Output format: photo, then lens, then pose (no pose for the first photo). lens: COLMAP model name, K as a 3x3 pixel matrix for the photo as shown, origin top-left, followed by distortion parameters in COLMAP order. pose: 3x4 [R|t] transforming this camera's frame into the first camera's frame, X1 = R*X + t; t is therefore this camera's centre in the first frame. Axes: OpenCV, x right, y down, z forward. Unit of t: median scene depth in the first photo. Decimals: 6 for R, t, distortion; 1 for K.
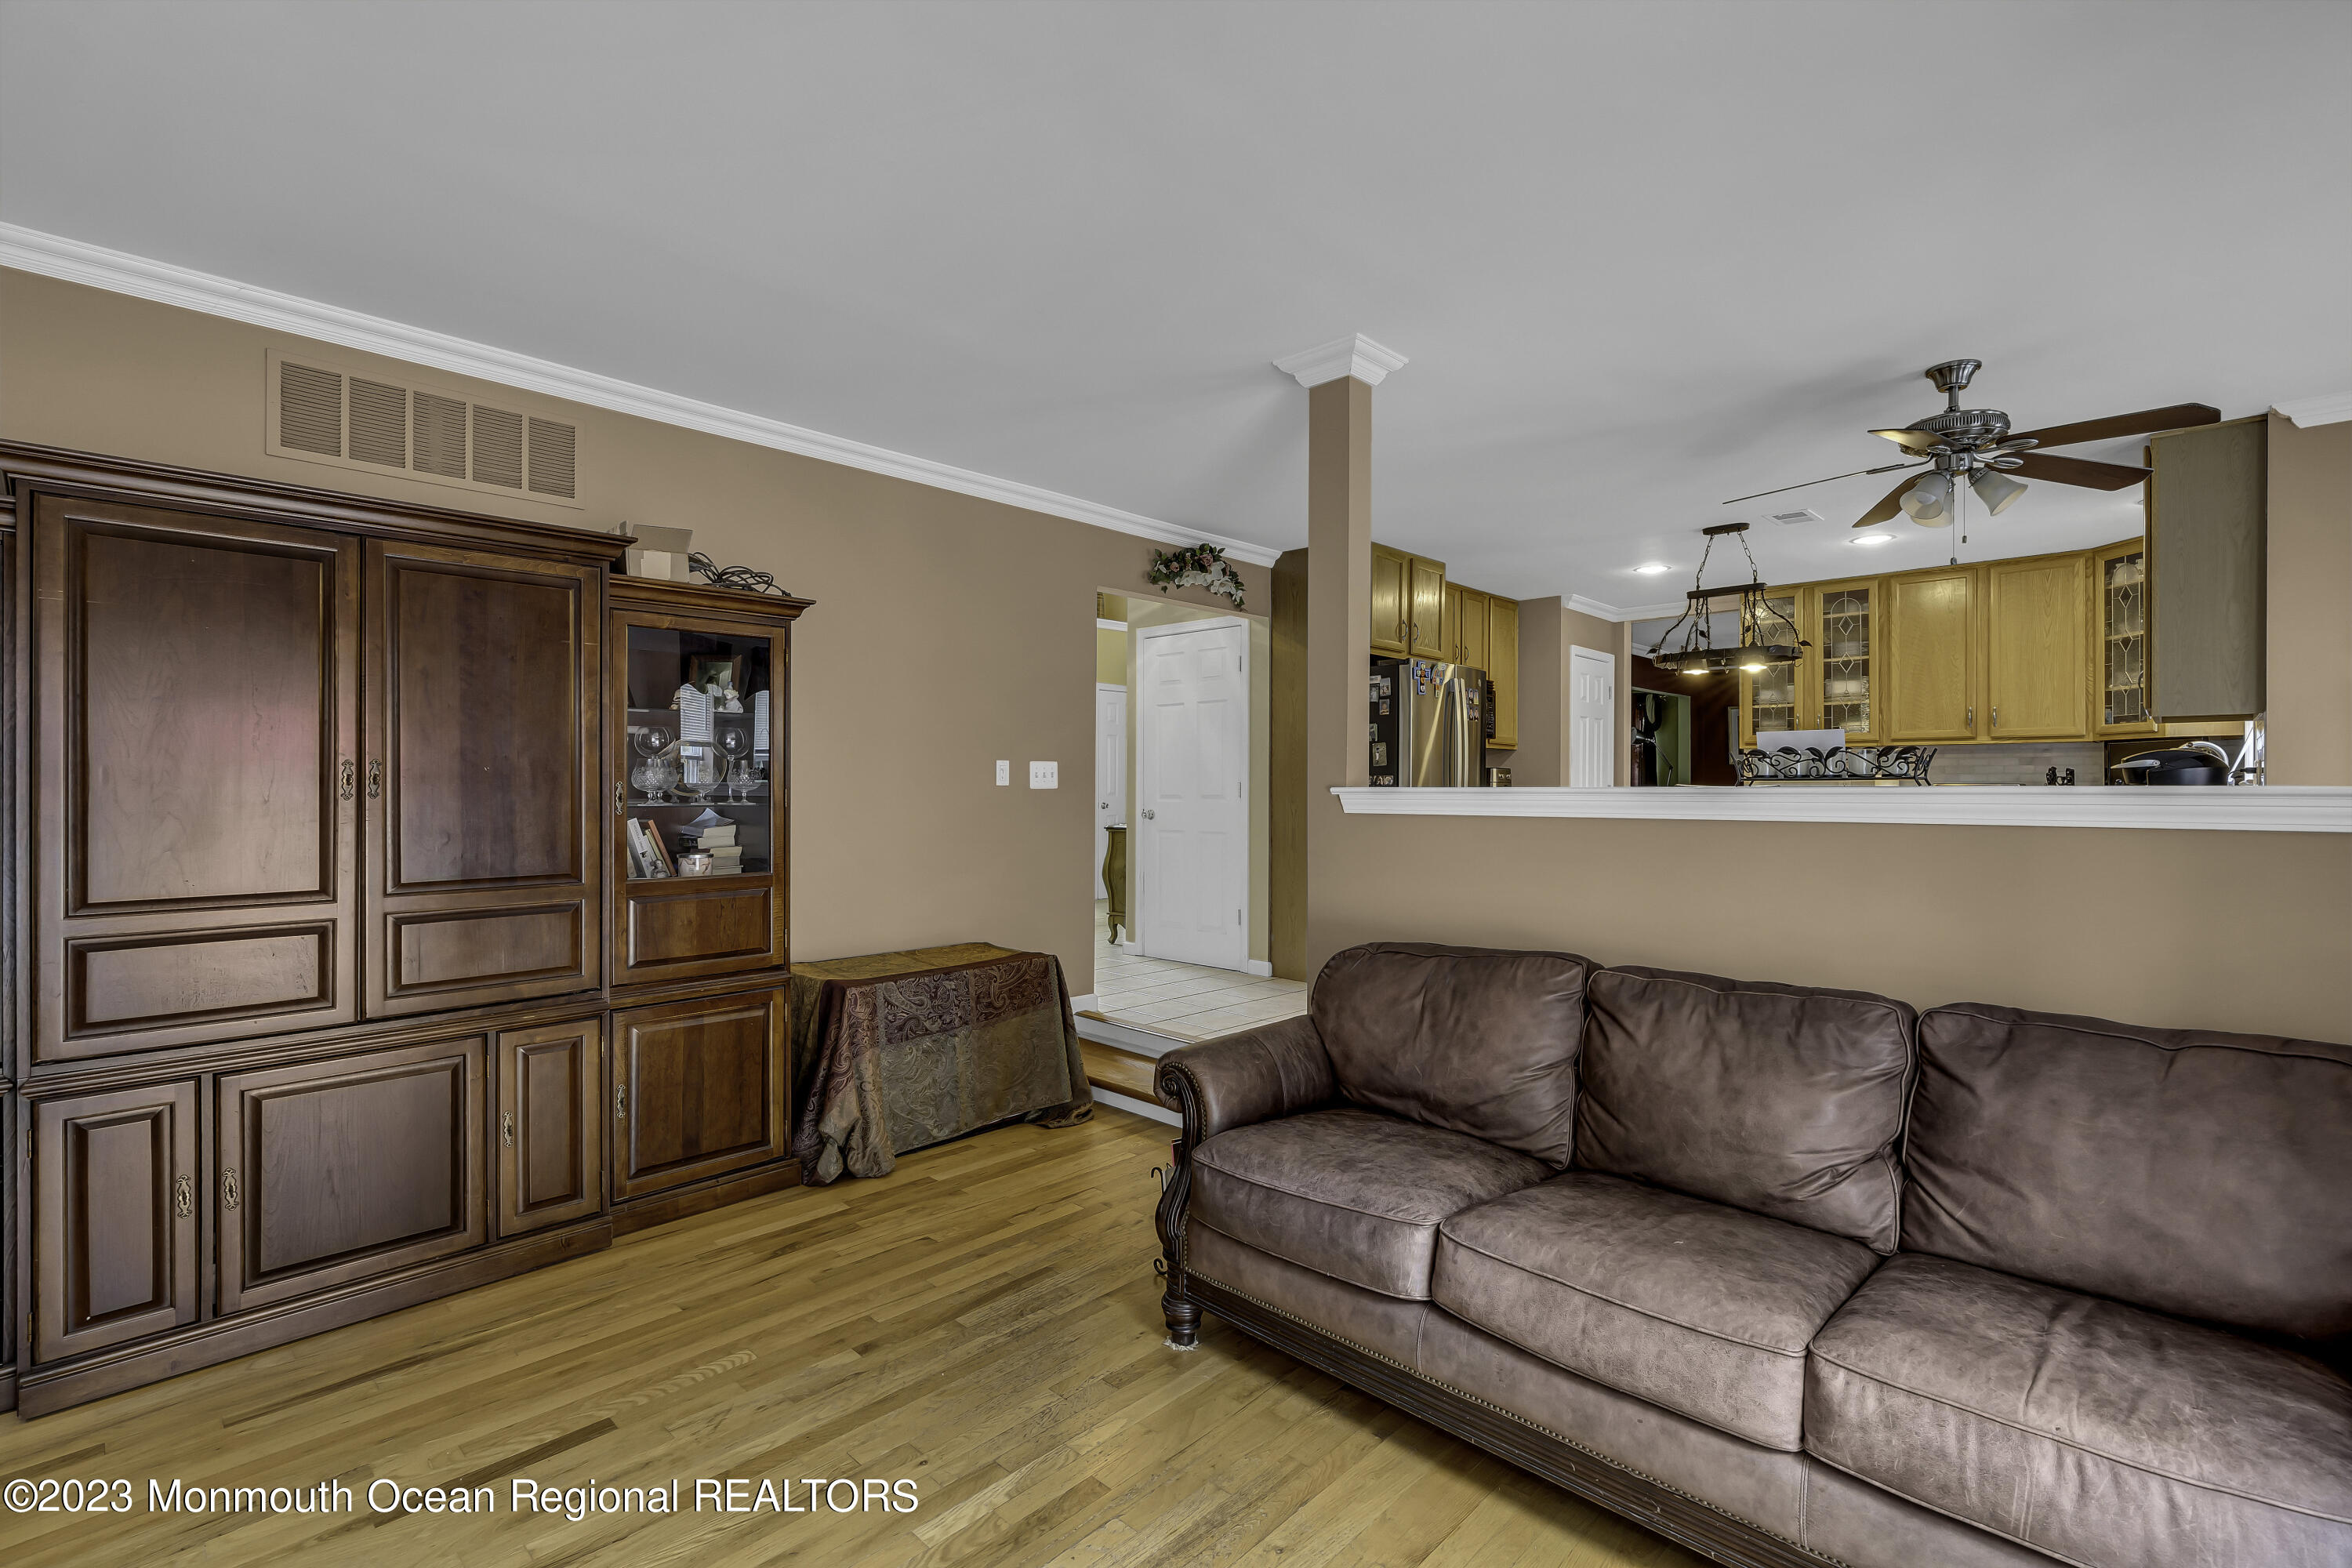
lens RADIAL K [[1064.8, 0, 1189.9], [0, 1064.8, 784.7], [0, 0, 1]] dist [-0.005464, 0.000371]
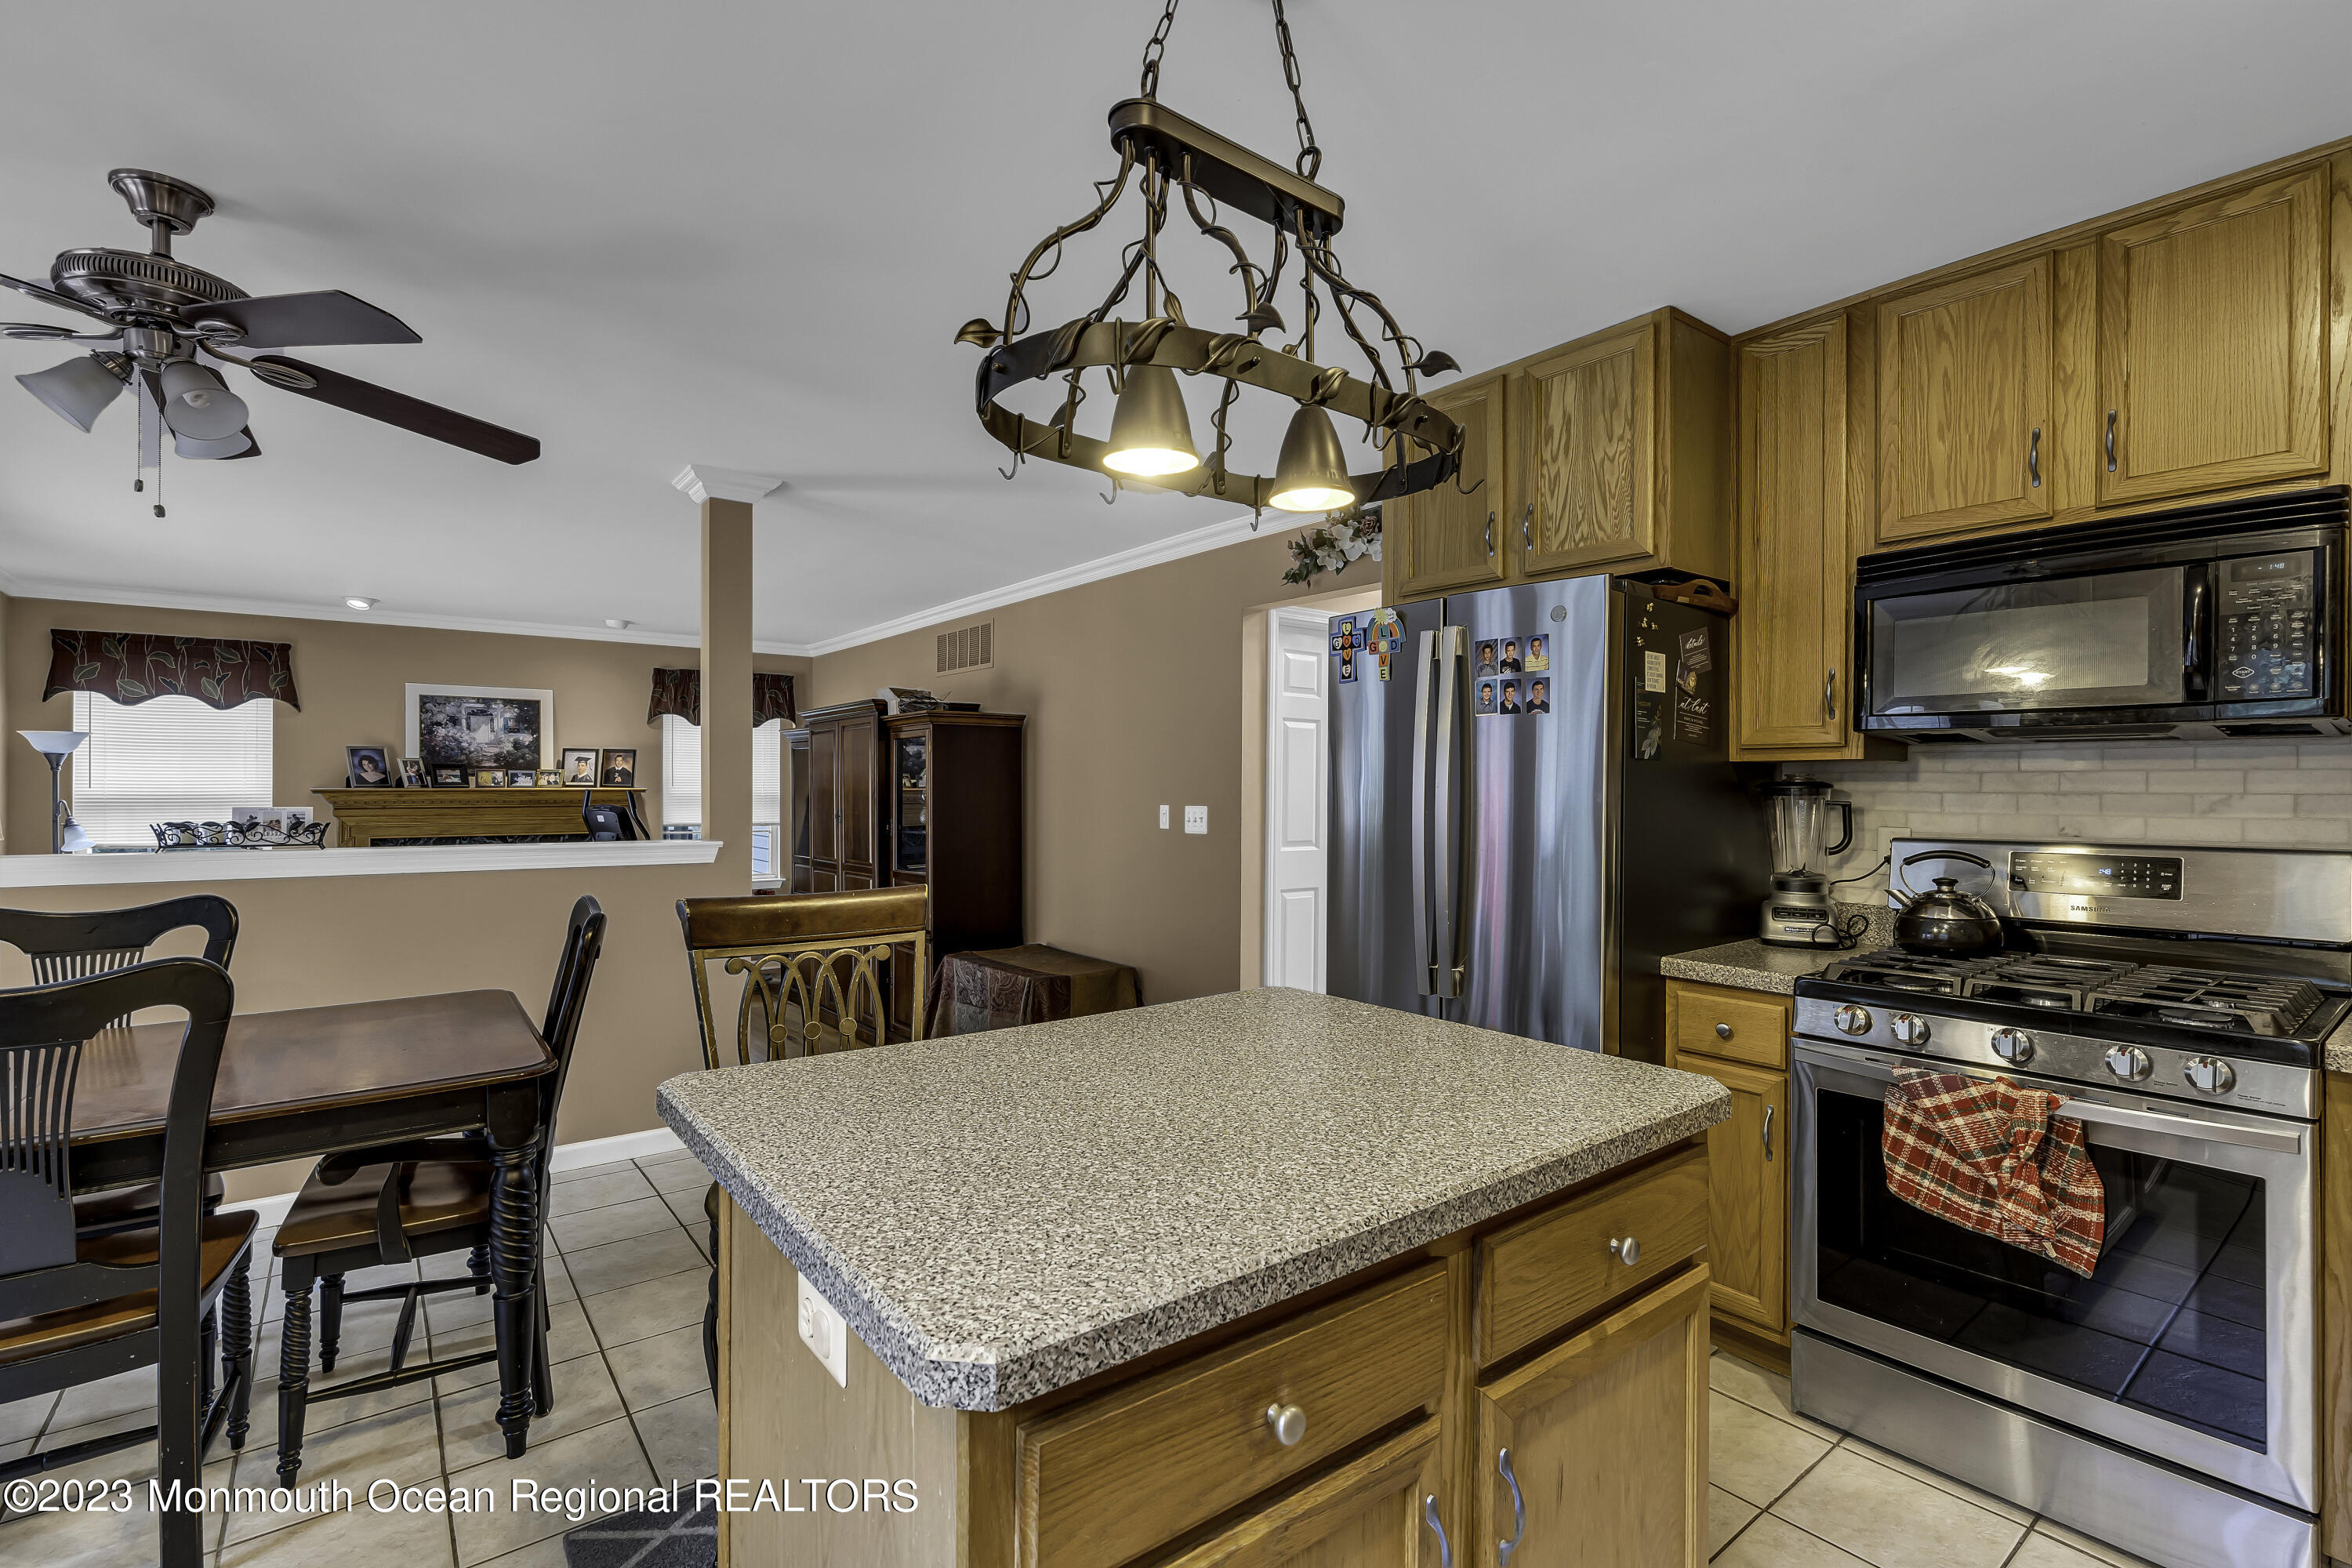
lens RADIAL K [[1061.9, 0, 1189.7], [0, 1061.9, 783.8], [0, 0, 1]] dist [-0.004152, 0.000830]
pose [[-0.141034, -0.005433, -0.989990, 0.768224], [-0.002808, 0.999983, -0.005087, -0.034068], [0.990001, 0.002063, -0.141047, 1.037886]]
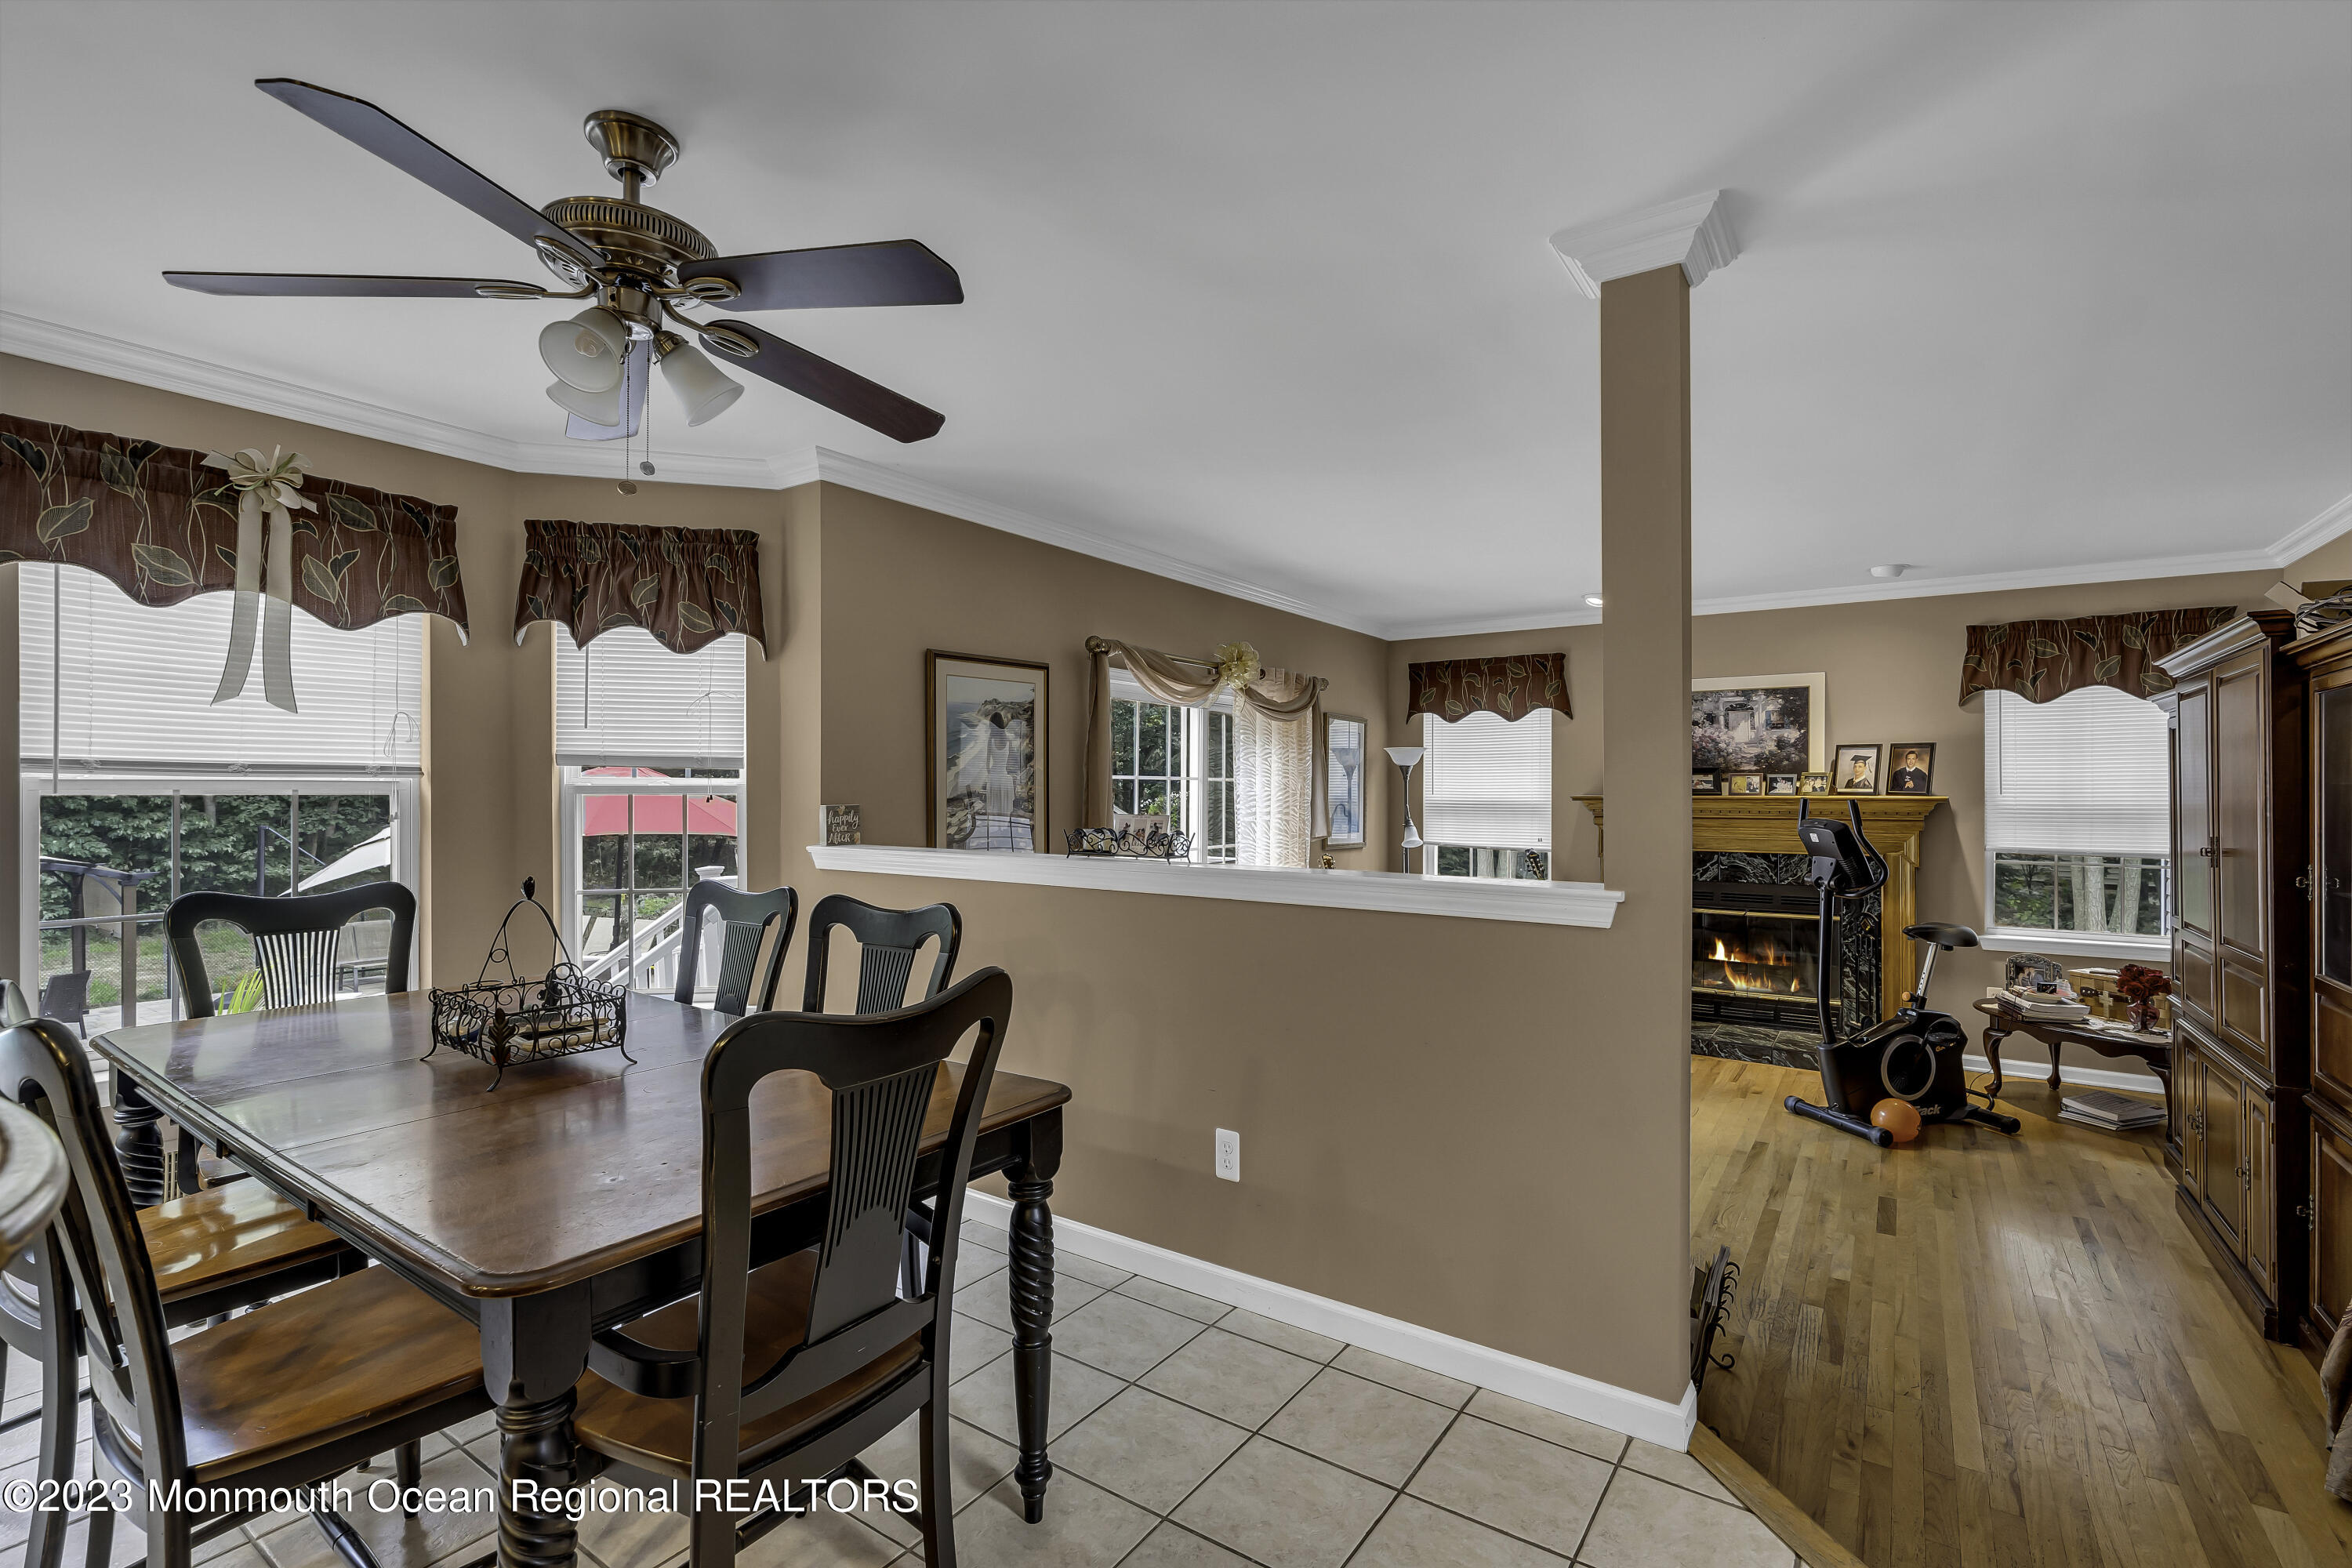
lens RADIAL K [[1064.8, 0, 1189.9], [0, 1064.8, 784.7], [0, 0, 1]] dist [-0.005464, 0.000371]
pose [[-0.986582, -0.005892, -0.163161, 0.325720], [-0.004952, 0.999969, -0.006169, -0.034919], [0.163193, -0.005278, -0.986580, 0.991045]]
